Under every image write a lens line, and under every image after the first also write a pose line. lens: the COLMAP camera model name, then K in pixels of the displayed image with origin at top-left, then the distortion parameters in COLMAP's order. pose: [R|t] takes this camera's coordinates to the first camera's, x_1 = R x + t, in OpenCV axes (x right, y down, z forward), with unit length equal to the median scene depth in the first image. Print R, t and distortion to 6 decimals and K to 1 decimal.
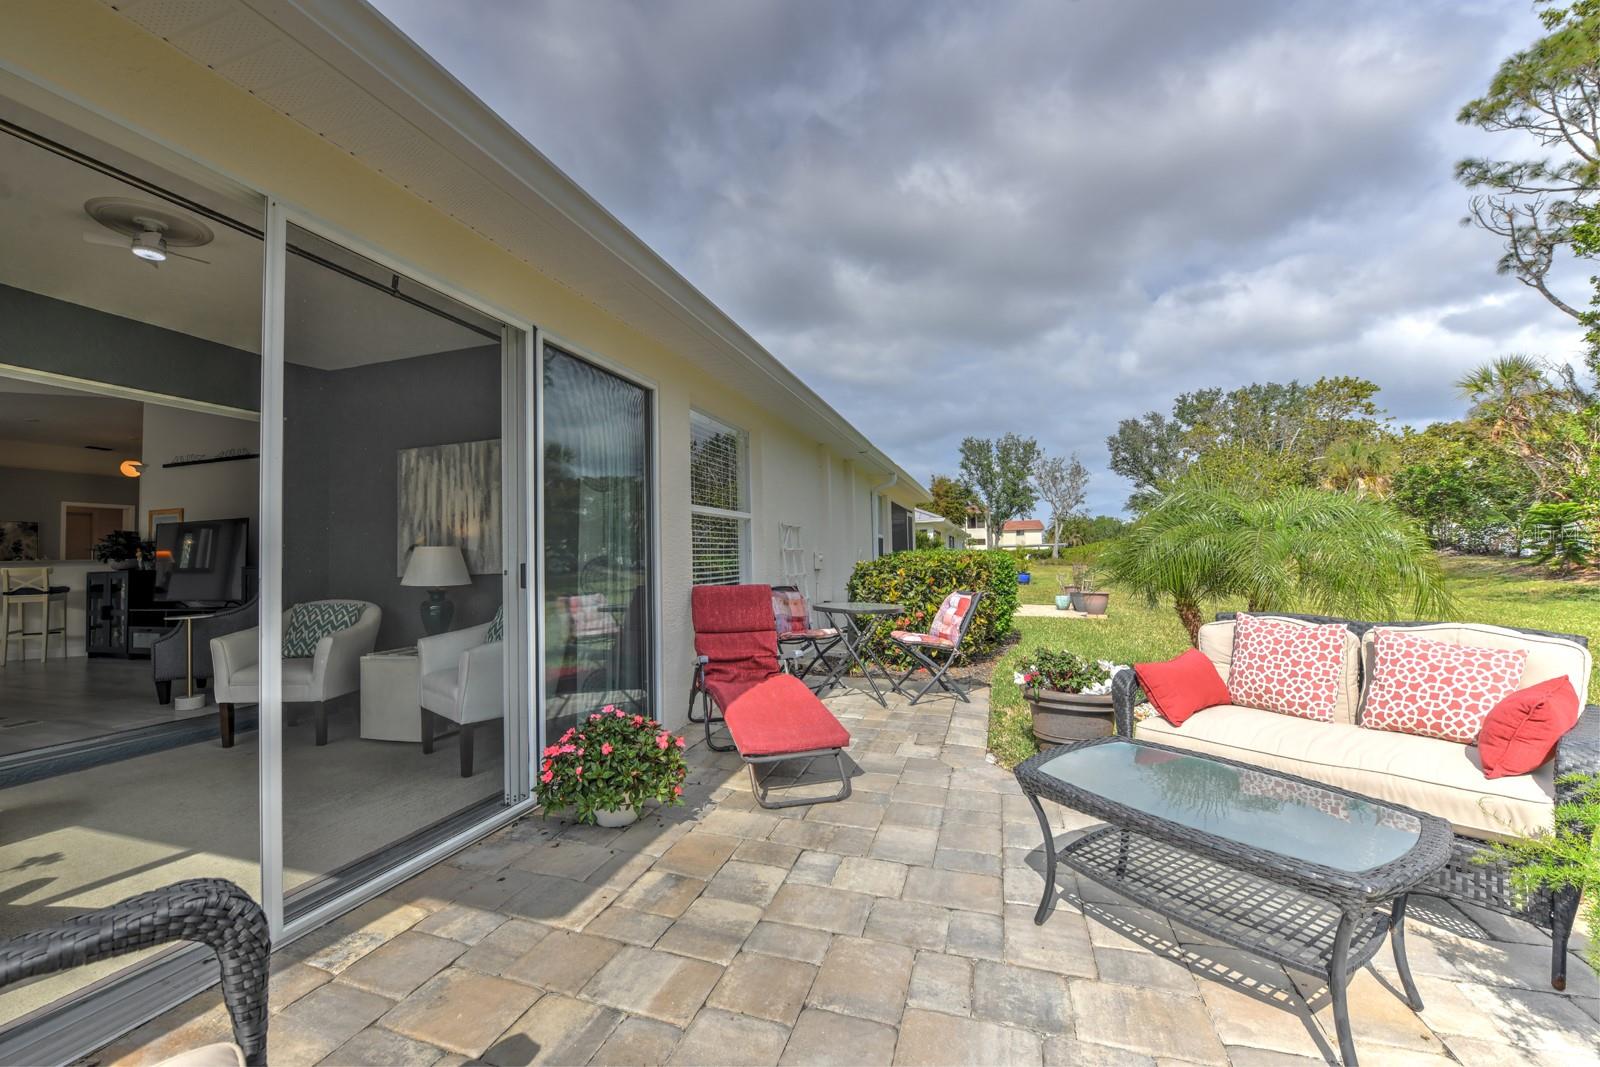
lens RADIAL K [[643.7, 0, 795.8], [0, 643.7, 533.0], [0, 0, 1]] dist [-0.019308, -0.000291]
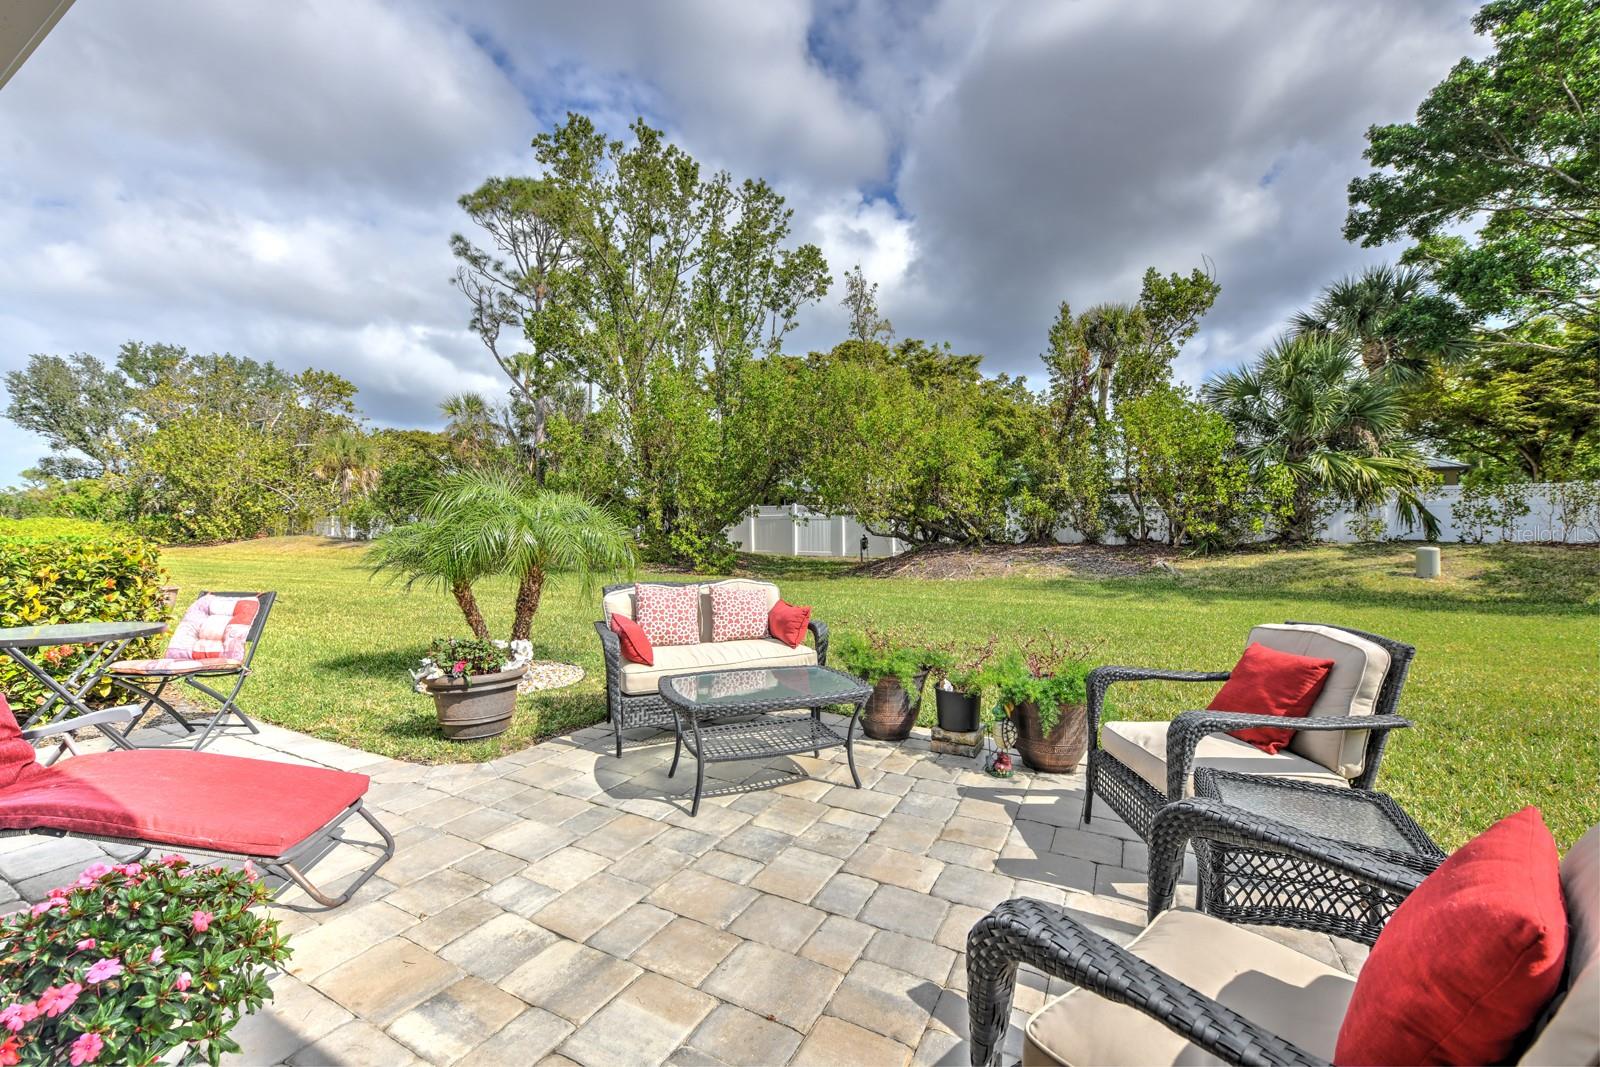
lens RADIAL K [[643.7, 0, 795.8], [0, 643.7, 533.0], [0, 0, 1]] dist [-0.019308, -0.000291]
pose [[0.171977, 0.005818, 0.985084, -0.106364], [-0.031253, 0.999511, -0.000447, 0.000031], [-0.984605, -0.030710, 0.172075, 0.064065]]
